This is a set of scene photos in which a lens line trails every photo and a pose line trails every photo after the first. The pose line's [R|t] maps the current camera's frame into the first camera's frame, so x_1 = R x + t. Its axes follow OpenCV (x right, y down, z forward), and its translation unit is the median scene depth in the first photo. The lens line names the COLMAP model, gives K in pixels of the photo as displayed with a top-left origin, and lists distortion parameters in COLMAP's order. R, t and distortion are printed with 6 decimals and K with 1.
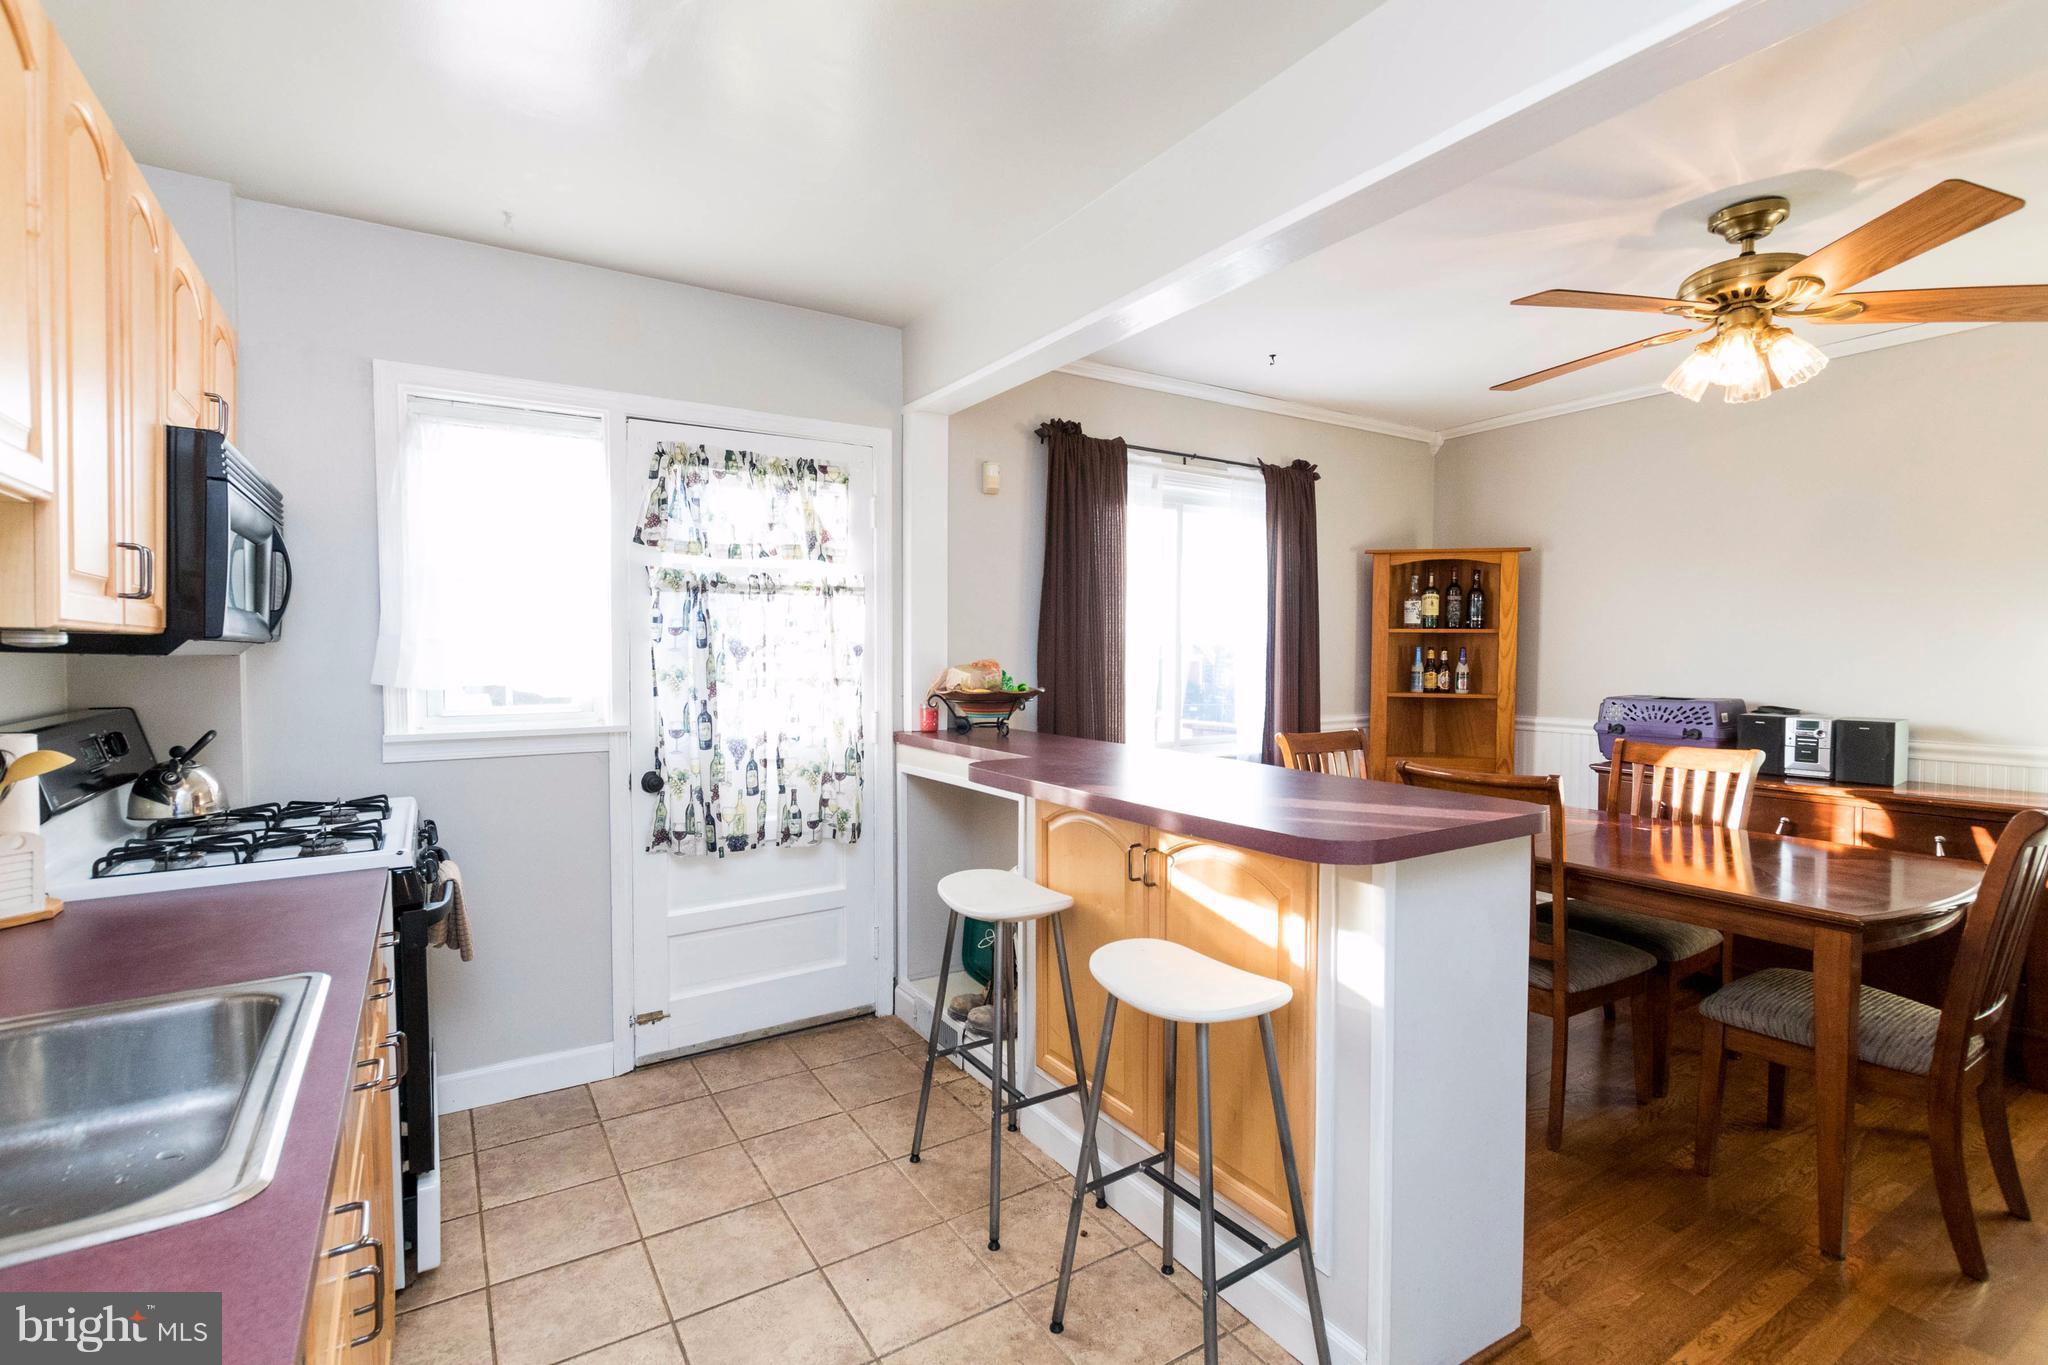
lens RADIAL K [[948.2, 0, 1016.2], [0, 948.2, 690.7], [0, 0, 1]] dist [0.012466, -0.000054]
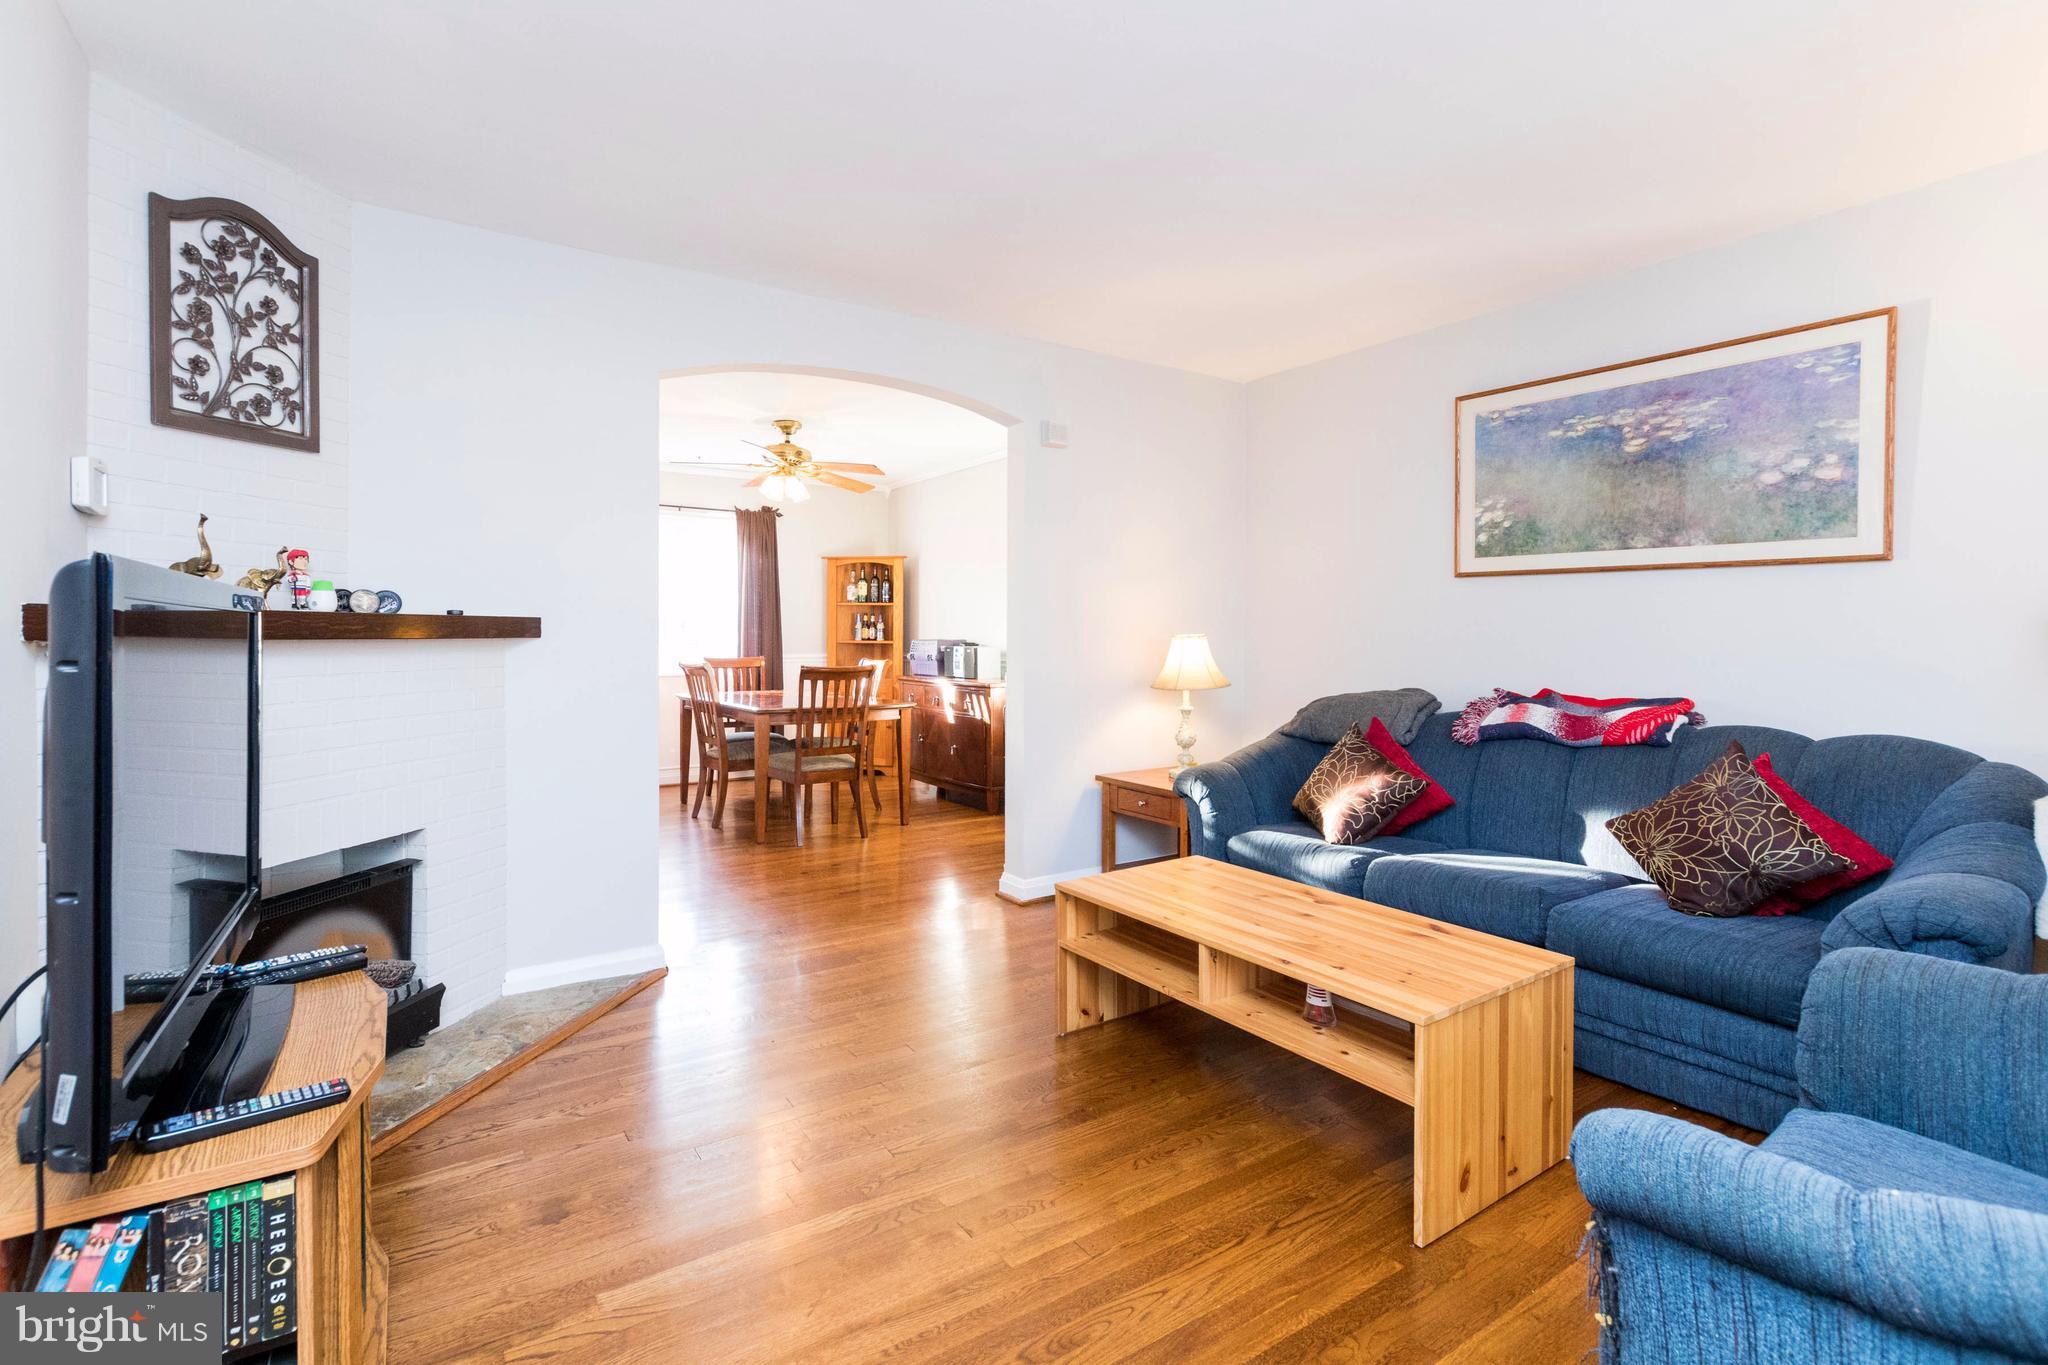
lens RADIAL K [[949.5, 0, 1020.0], [0, 949.5, 637.3], [0, 0, 1]] dist [-0.000813, -0.000446]
pose [[0.999540, -0.000022, 0.030338, 0.794332], [0.001198, 0.999248, -0.038768, 0.074803], [-0.030314, 0.038787, 0.998788, -0.839272]]
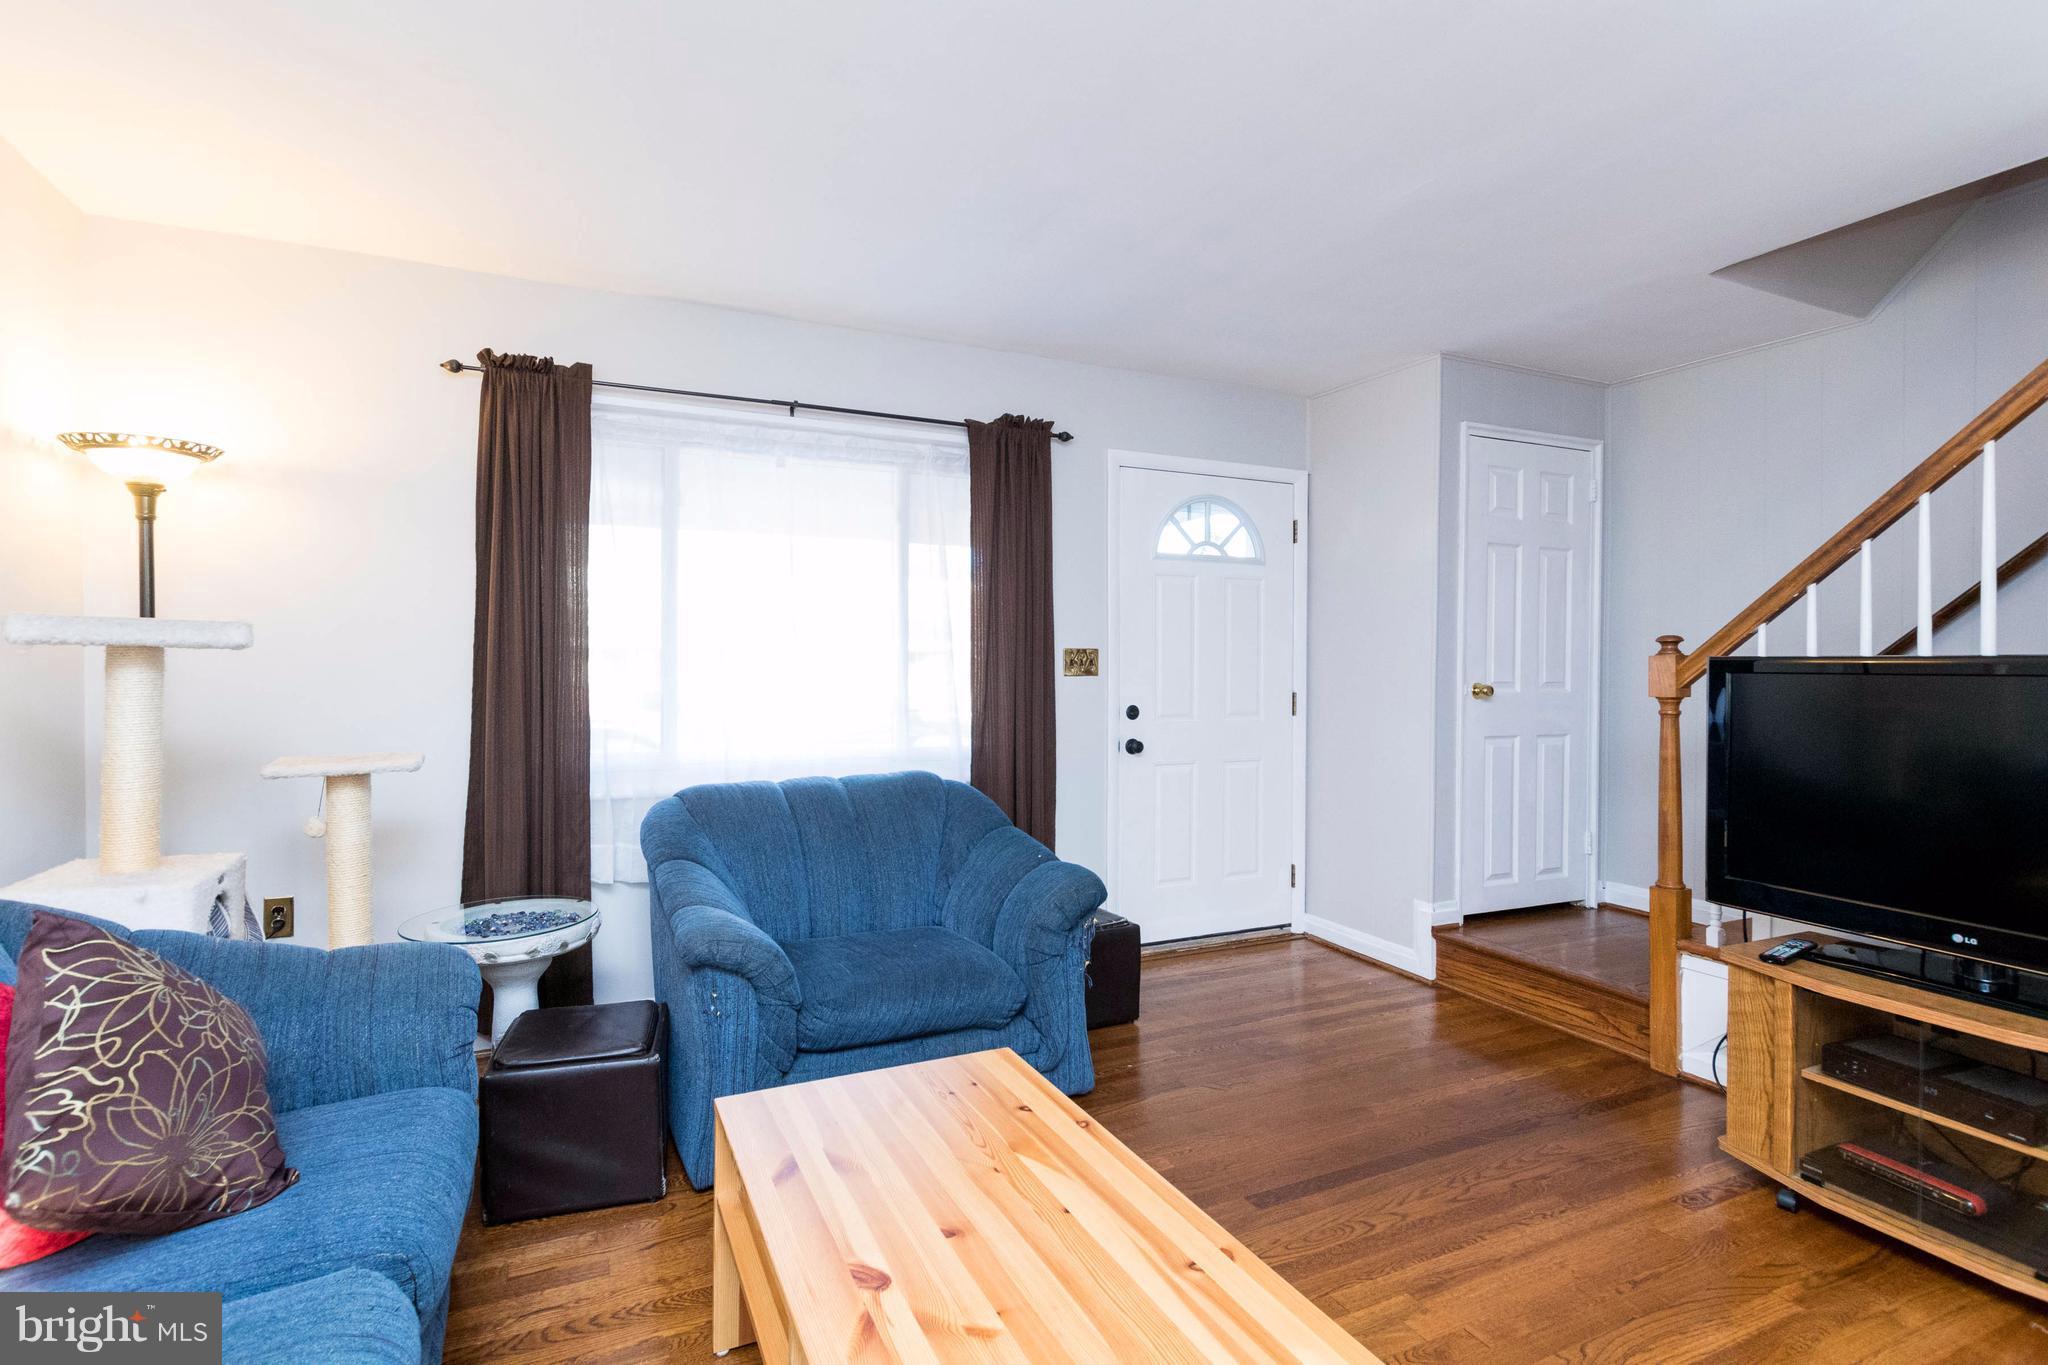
lens RADIAL K [[960.2, 0, 999.4], [0, 960.2, 659.1], [0, 0, 1]] dist [-0.000909, -0.000304]
pose [[-0.990474, -0.004104, 0.137640, 0.943412], [0.001013, 0.999312, 0.037081, 0.018940], [-0.137697, 0.036867, -0.989788, 0.134218]]
